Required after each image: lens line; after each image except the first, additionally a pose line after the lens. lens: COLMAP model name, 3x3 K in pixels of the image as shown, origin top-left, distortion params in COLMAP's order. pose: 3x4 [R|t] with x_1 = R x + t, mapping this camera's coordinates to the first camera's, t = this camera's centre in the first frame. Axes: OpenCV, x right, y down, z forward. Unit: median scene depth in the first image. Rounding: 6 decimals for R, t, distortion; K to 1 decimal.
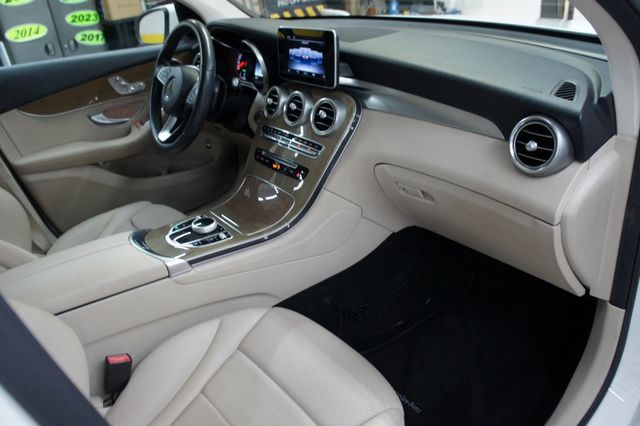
lens RADIAL K [[498.5, 0, 320.0], [0, 498.5, 213.0], [0, 0, 1]] dist [-0.086745, 0.004676]
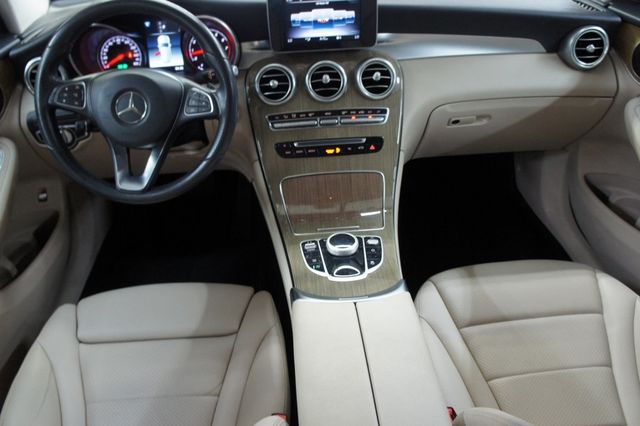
lens RADIAL K [[498.5, 0, 320.0], [0, 498.5, 213.0], [0, 0, 1]] dist [-0.086745, 0.004676]
pose [[0.551271, -0.435211, 0.711823, -0.793714], [0.369865, 0.892234, 0.259073, -0.239299], [-0.747864, 0.120459, 0.652832, 0.483448]]
